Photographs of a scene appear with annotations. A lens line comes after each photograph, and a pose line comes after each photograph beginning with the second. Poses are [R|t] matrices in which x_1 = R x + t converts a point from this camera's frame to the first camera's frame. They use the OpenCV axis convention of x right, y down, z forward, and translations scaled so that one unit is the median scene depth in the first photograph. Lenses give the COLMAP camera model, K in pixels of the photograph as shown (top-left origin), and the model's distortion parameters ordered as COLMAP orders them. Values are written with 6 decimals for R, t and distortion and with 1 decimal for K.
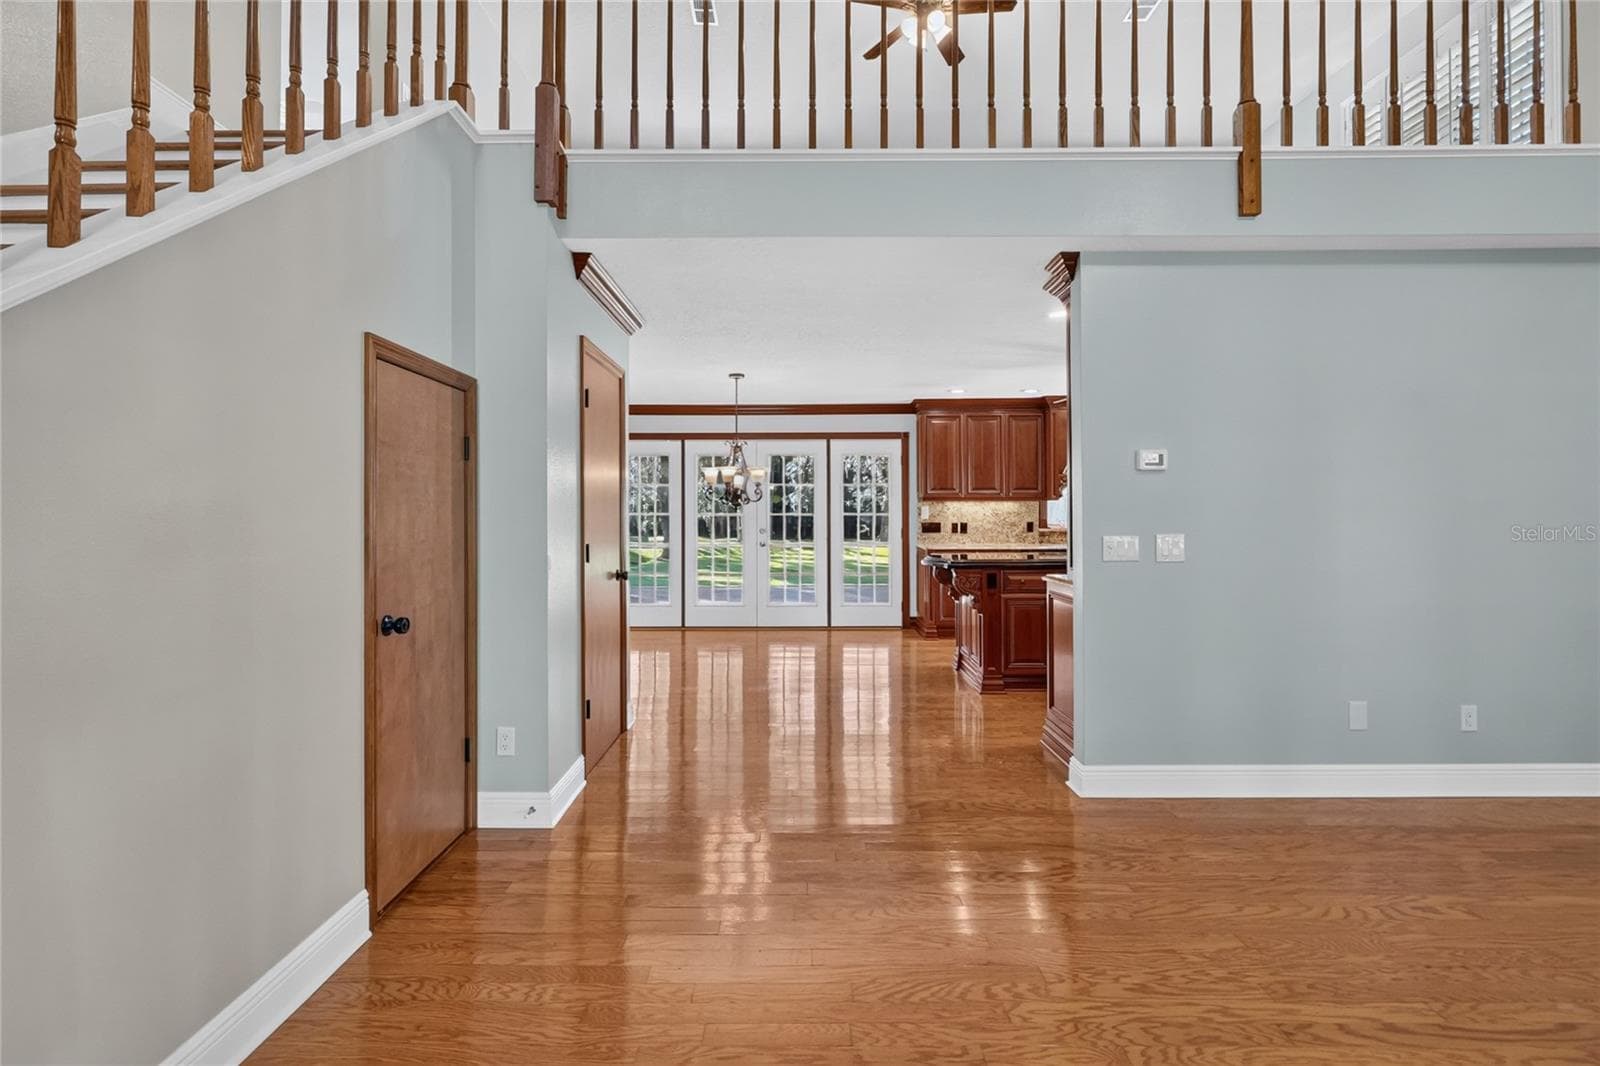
lens RADIAL K [[733.2, 0, 795.5], [0, 733.2, 510.4], [0, 0, 1]] dist [0.003496, -0.001957]
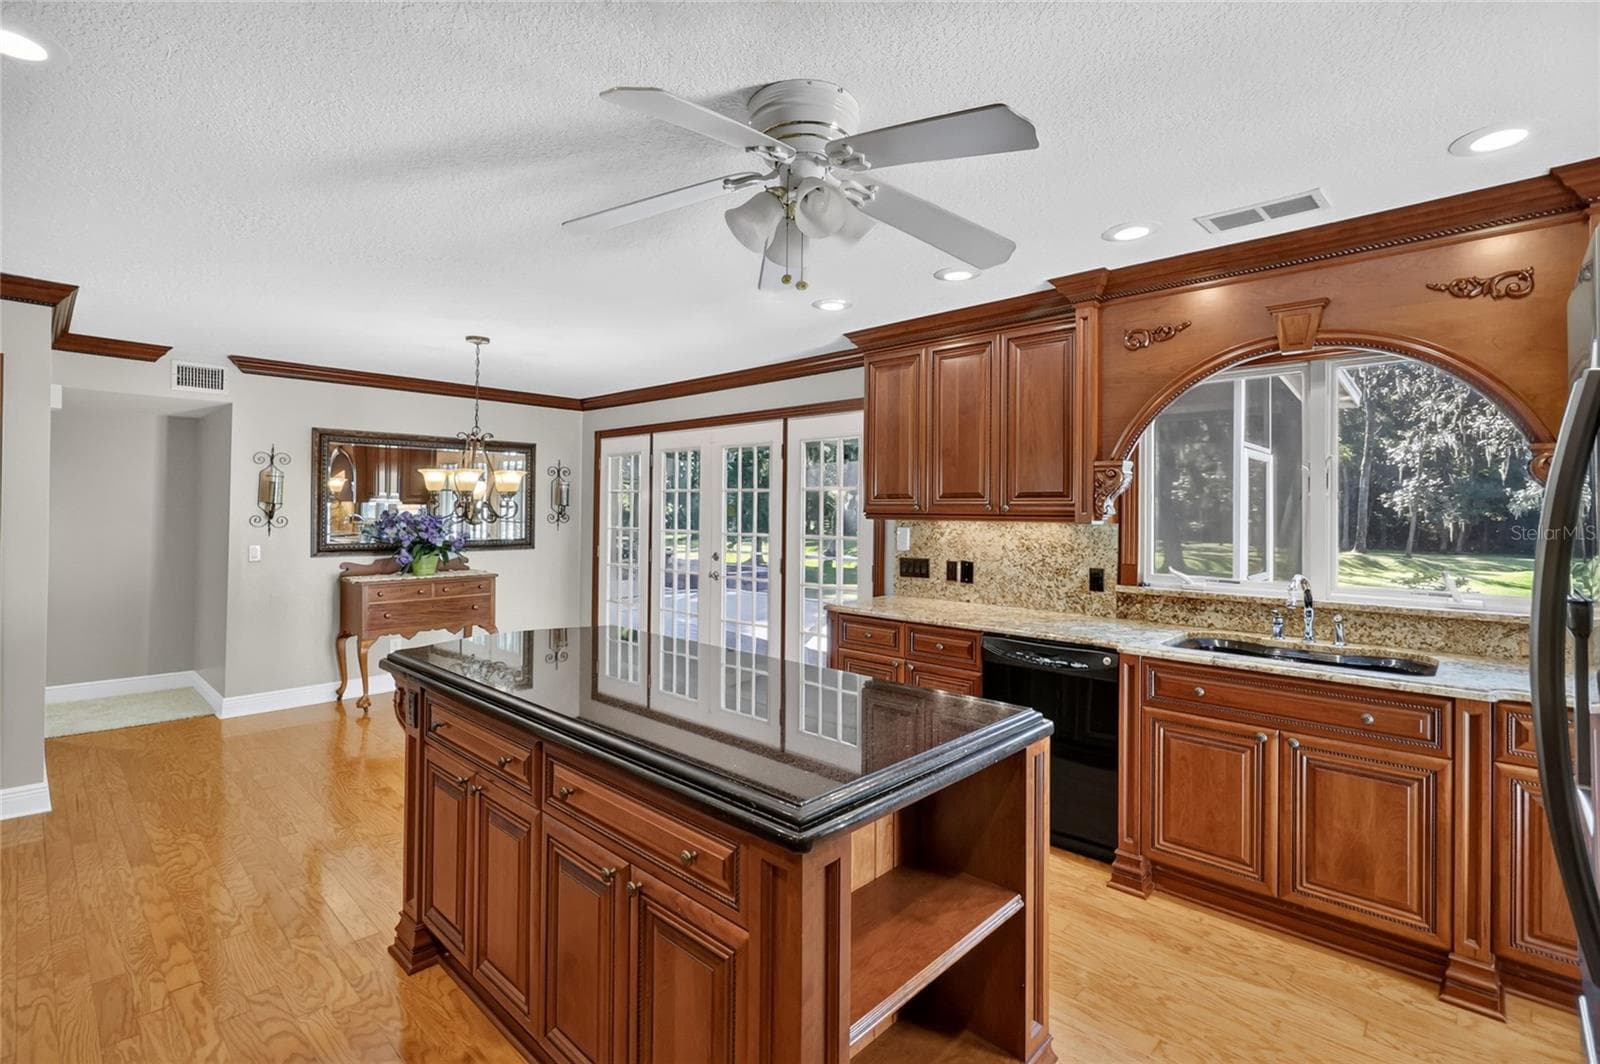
lens RADIAL K [[733.2, 0, 804.7], [0, 733.2, 507.3], [0, 0, 1]] dist [0.003496, -0.001957]
pose [[0.735021, 0.007954, -0.677998, 0.502527], [-0.010080, 0.999949, 0.000804, -0.020979], [0.677970, 0.006244, 0.735063, 0.557144]]
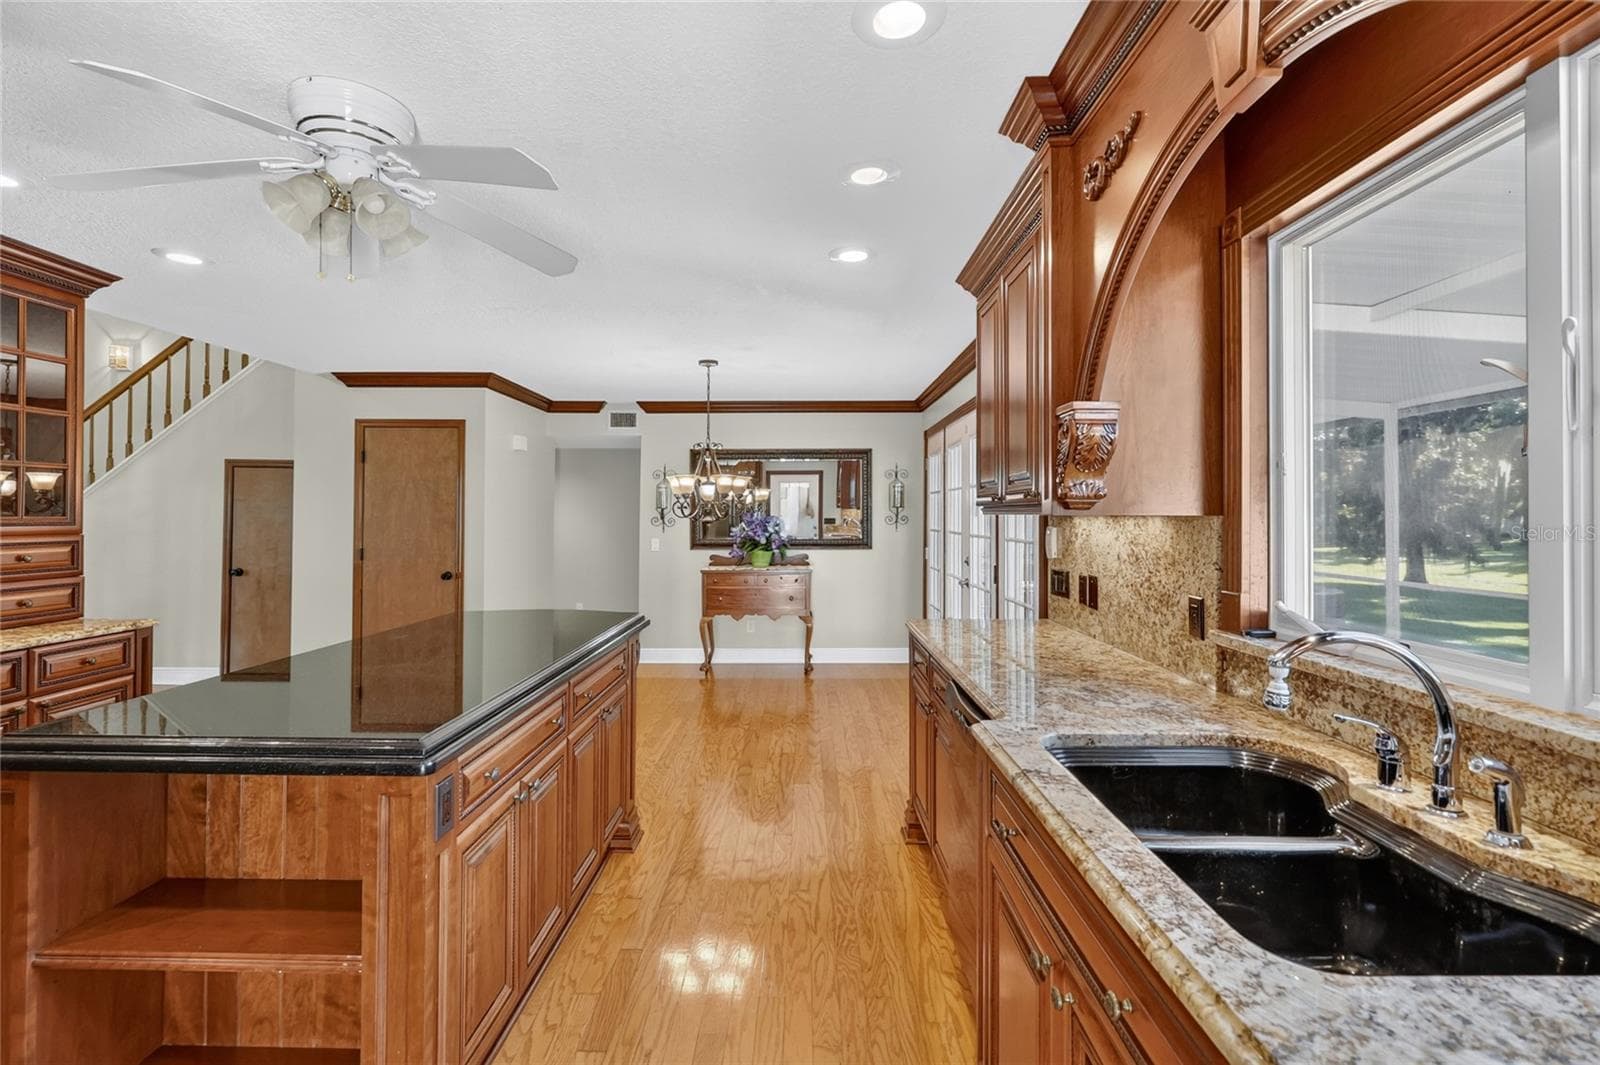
lens RADIAL K [[733.2, 0, 789.5], [0, 733.2, 509.1], [0, 0, 1]] dist [0.003496, -0.001957]
pose [[-0.013145, -0.004102, -0.999905, 0.584289], [0.001391, 0.999991, -0.004120, -0.014108], [0.999913, -0.001445, -0.013140, 0.880094]]
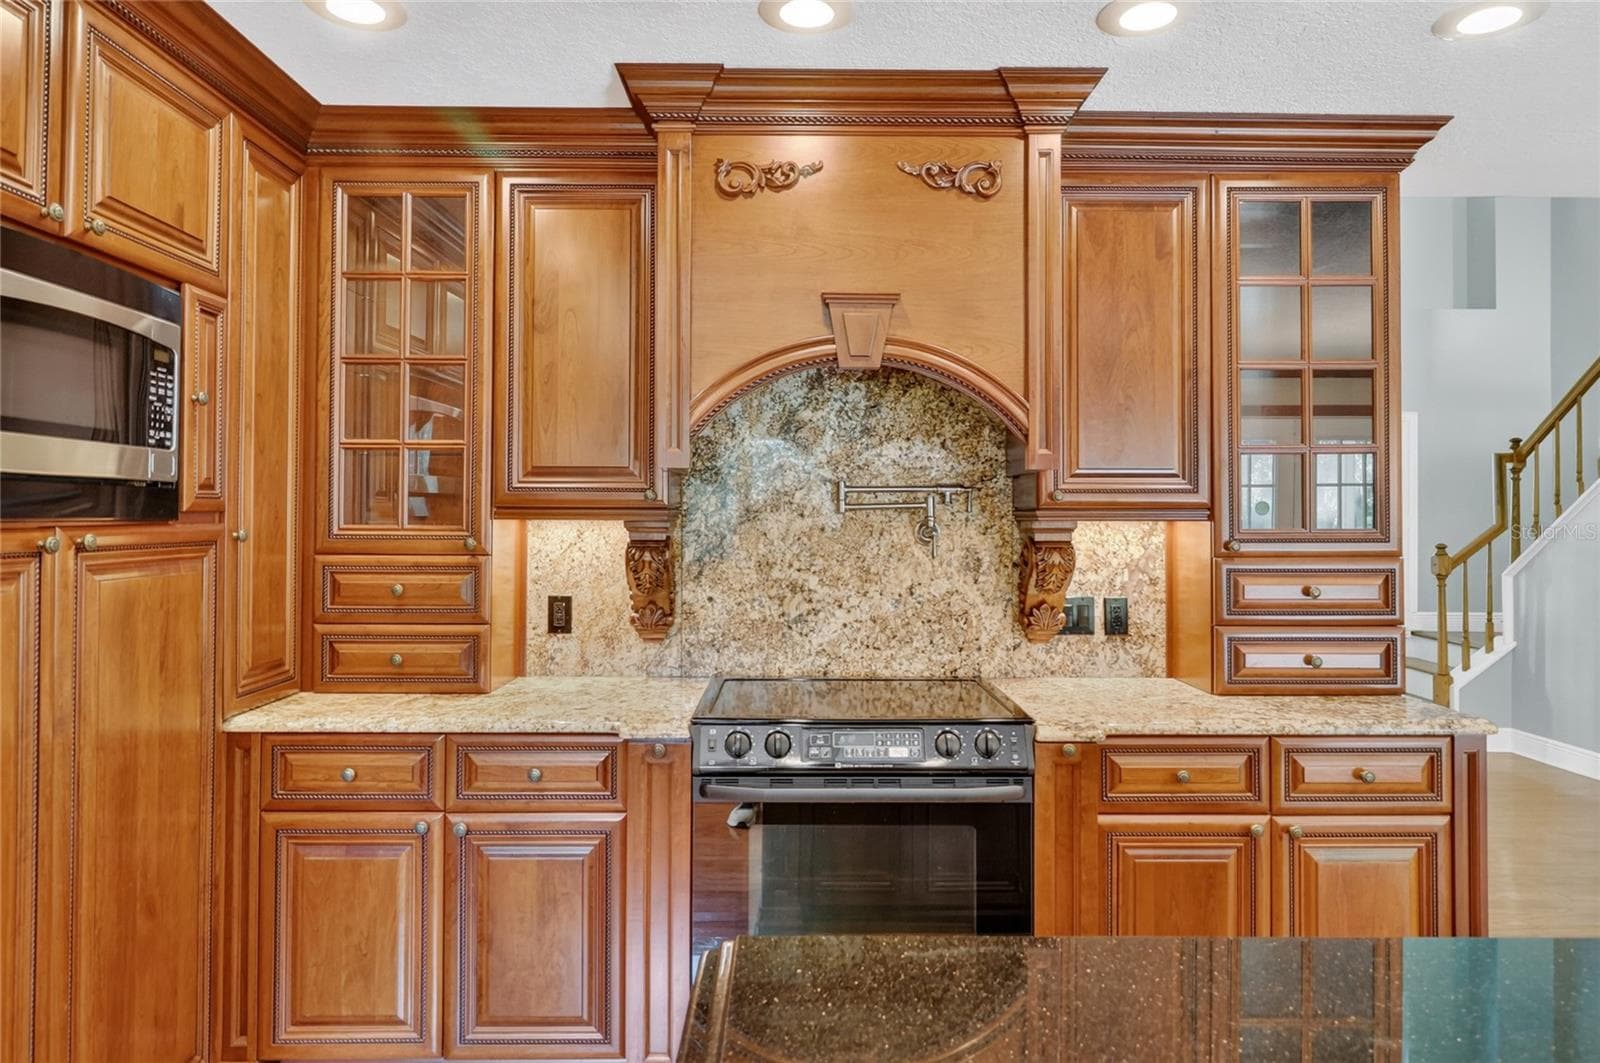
lens RADIAL K [[995.8, 0, 796.5], [0, 995.8, 492.0], [0, 0, 1]] dist [0.004509, 0.002078]
pose [[-0.999840, 0.000863, -0.017863, 0.391322], [0.001321, 0.999671, -0.025616, -0.016089], [0.017835, -0.025635, -0.999512, 0.815794]]
